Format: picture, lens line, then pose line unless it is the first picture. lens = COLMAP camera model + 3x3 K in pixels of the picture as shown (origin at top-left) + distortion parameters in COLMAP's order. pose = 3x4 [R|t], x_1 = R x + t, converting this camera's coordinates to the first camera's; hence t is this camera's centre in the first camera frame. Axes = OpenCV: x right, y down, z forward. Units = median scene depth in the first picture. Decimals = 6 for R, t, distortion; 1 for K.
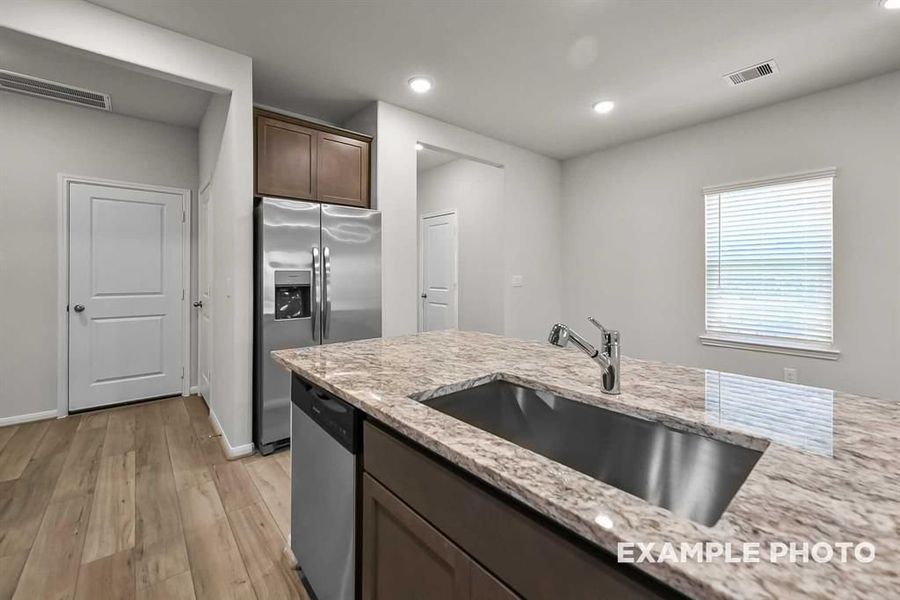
lens RADIAL K [[373.4, 0, 450.1], [0, 373.4, 273.2], [0, 0, 1]] dist [0.002780, 0.000210]
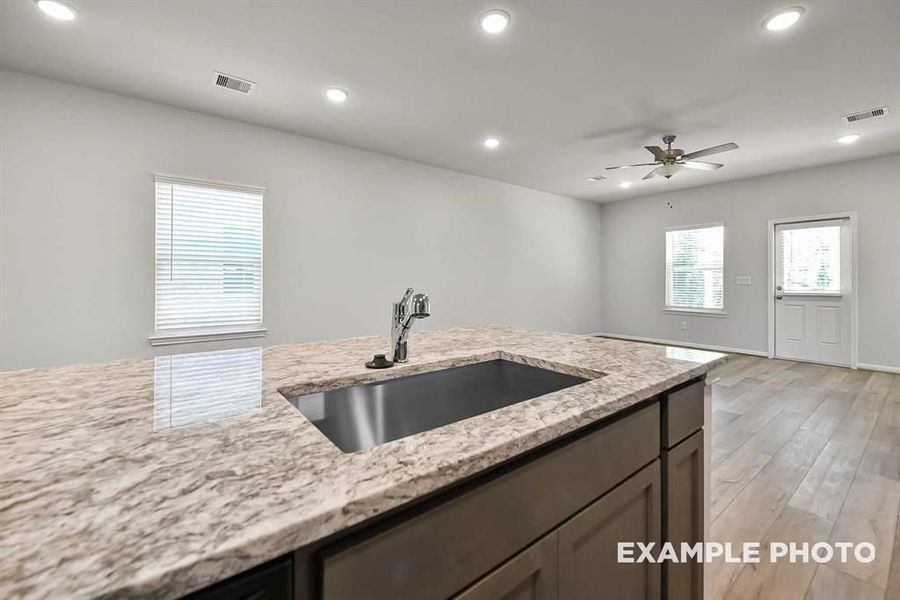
lens RADIAL K [[367.6, 0, 449.0], [0, 367.6, 278.6], [0, 0, 1]] dist [-0.001186, -0.000176]
pose [[0.056186, 0.002658, 0.998417, -0.678422], [-0.004348, 0.999988, -0.002418, 0.104175], [-0.998411, -0.004206, 0.056197, 0.937605]]
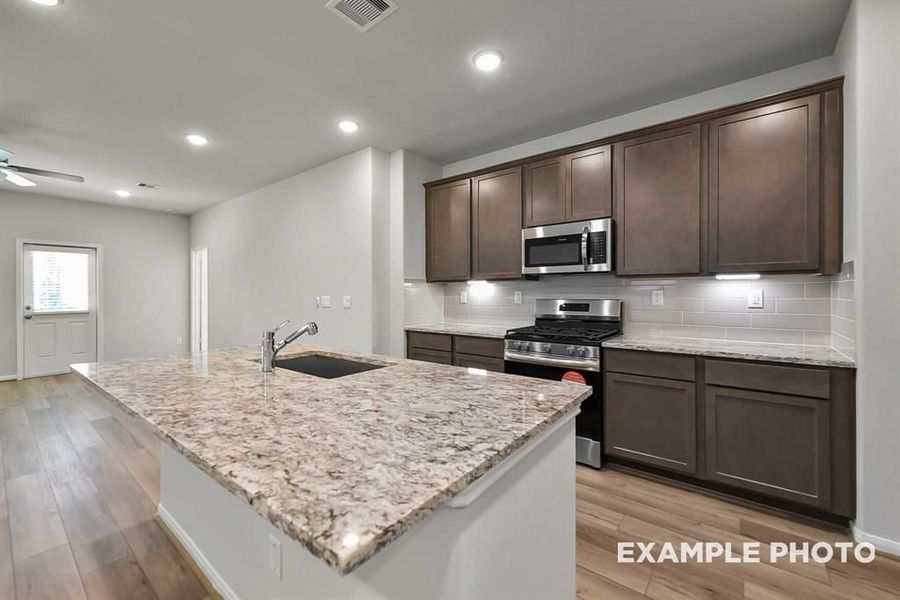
lens RADIAL K [[363.9, 0, 449.7], [0, 363.9, 290.8], [0, 0, 1]] dist [0.003268, 0.000196]
pose [[-0.981373, 0.000066, -0.192111, -0.015190], [0.001554, 0.999970, -0.007596, -0.000108], [0.192104, -0.007753, -0.981344, 3.108766]]
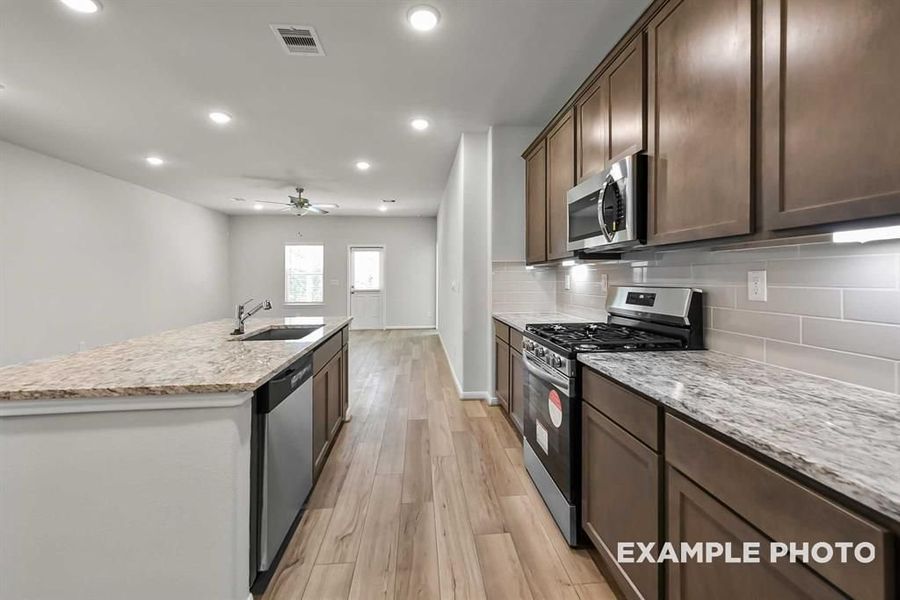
lens RADIAL K [[373.4, 0, 450.1], [0, 373.4, 273.2], [0, 0, 1]] dist [0.002780, 0.000210]
pose [[-0.815493, 0.011557, 0.578651, -2.233123], [0.005496, 0.999910, -0.012225, -0.002892], [-0.578740, -0.006789, -0.815484, 2.479440]]
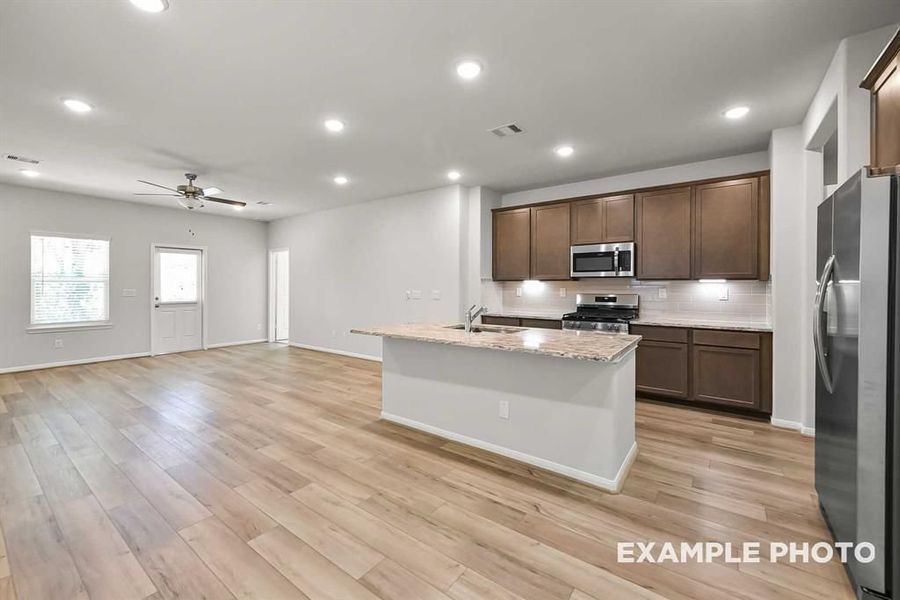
lens RADIAL K [[363.2, 0, 449.1], [0, 363.2, 284.2], [0, 0, 1]] dist [0.000053, 0.000038]
pose [[-0.975707, -0.006047, -0.218998, 1.429490], [-0.004162, 0.999950, -0.009067, -0.027905], [0.219042, -0.007935, -0.975683, 4.442915]]
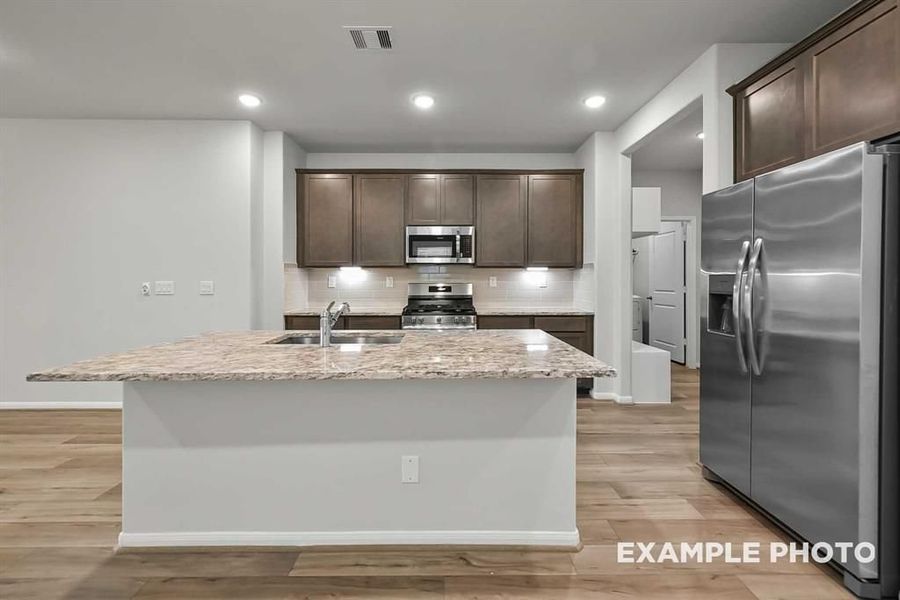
lens RADIAL K [[367.6, 0, 449.0], [0, 367.6, 278.6], [0, 0, 1]] dist [-0.001186, -0.000176]
pose [[-0.645753, -0.002356, -0.763543, 1.616085], [0.000314, 0.999994, -0.003352, 0.014752], [0.763547, -0.002404, -0.645748, 3.002860]]
